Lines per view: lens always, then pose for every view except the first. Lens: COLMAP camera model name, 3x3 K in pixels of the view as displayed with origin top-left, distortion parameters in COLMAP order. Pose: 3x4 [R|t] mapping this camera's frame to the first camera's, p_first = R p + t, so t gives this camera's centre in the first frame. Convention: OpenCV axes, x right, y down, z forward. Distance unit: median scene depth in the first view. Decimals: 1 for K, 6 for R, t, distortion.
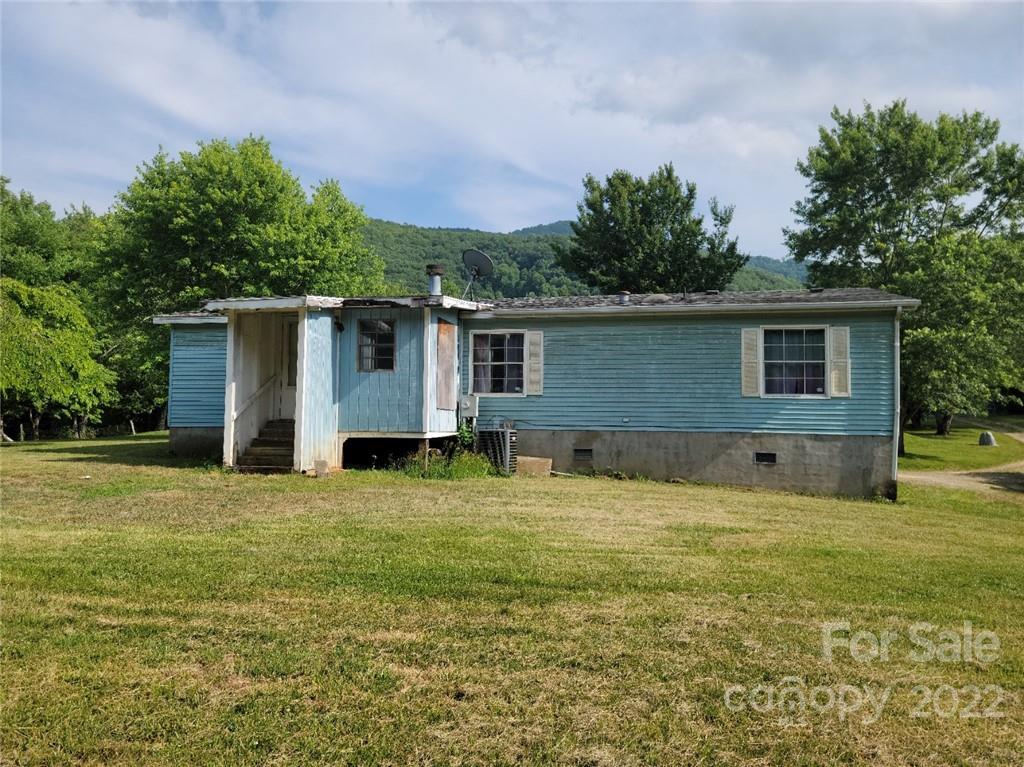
lens RADIAL K [[815.6, 0, 513.6], [0, 815.6, 383.7], [0, 0, 1]] dist [0.093093, -0.029916]
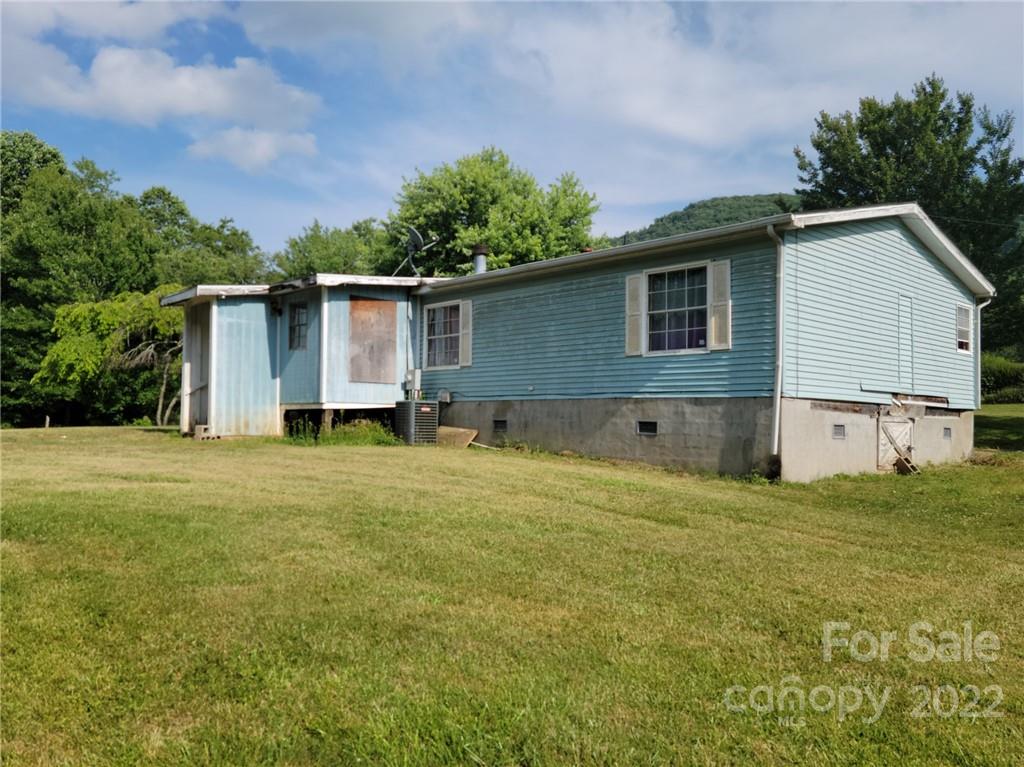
lens RADIAL K [[815.6, 0, 514.0], [0, 815.6, 386.2], [0, 0, 1]] dist [0.093093, -0.029916]
pose [[0.826217, -0.029522, -0.562578, 0.660647], [0.031368, 0.999488, -0.006383, 0.049113], [0.562479, -0.012373, 0.826719, 0.232927]]
